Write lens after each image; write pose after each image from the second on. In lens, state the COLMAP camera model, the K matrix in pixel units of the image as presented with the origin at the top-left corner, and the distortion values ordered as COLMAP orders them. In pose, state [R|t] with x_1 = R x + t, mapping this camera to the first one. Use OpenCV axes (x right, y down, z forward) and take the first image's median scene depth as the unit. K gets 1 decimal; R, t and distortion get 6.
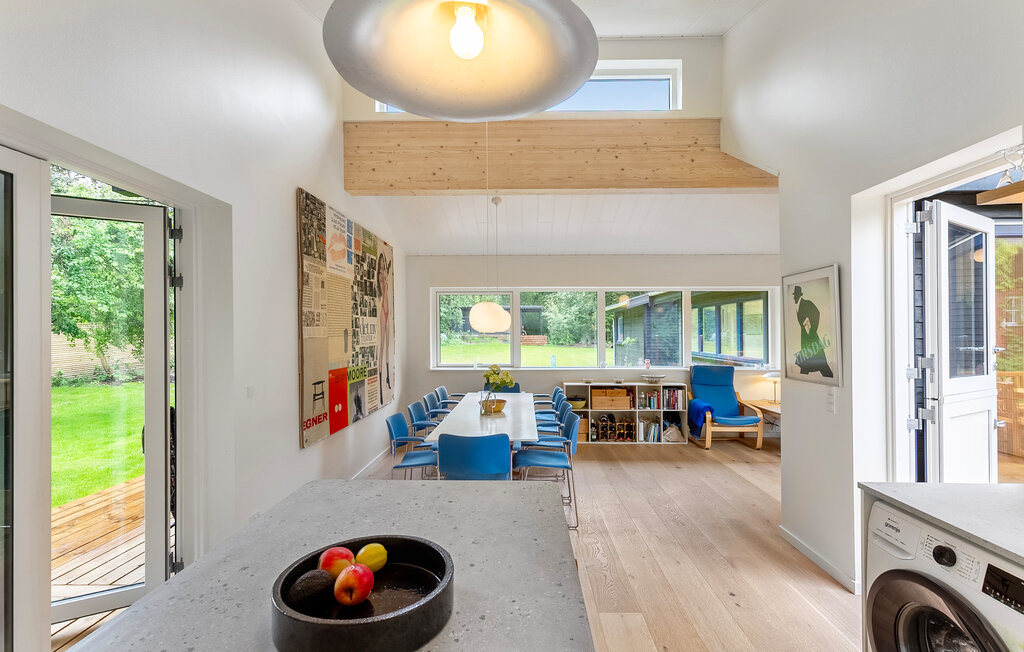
lens RADIAL K [[458.8, 0, 518.1], [0, 458.8, 328.5], [0, 0, 1]] dist [0.010660, -0.000112]
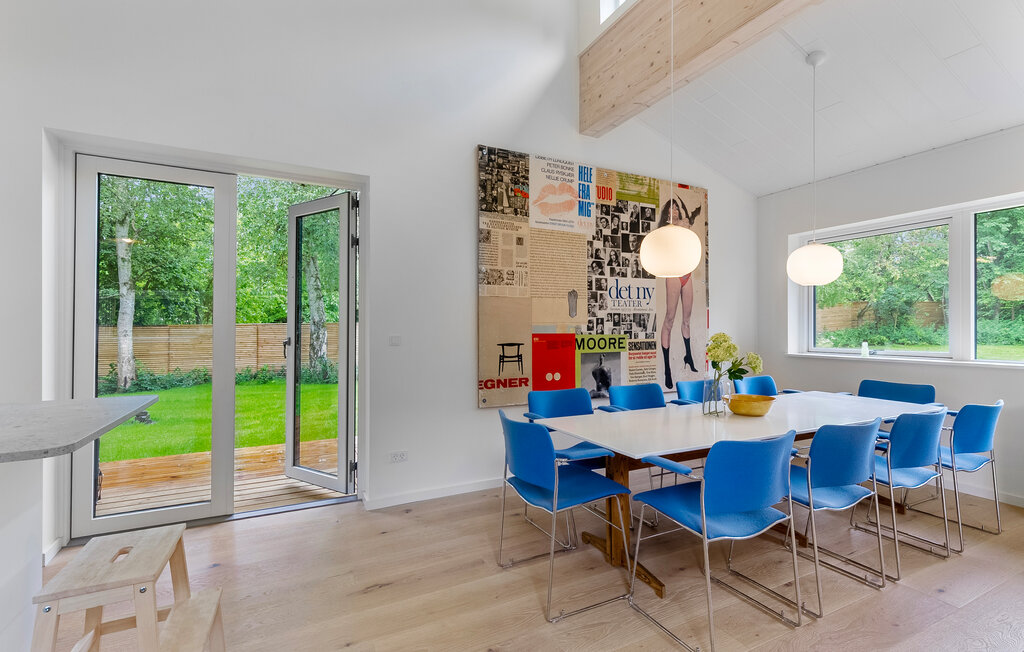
lens RADIAL K [[458.8, 0, 520.0], [0, 458.8, 326.0], [0, 0, 1]] dist [0.010660, -0.000112]
pose [[0.463747, 0.007062, -0.885940, 0.337679], [0.000576, 0.999966, 0.008272, 0.058006], [0.885968, -0.004346, 0.463727, 0.464460]]
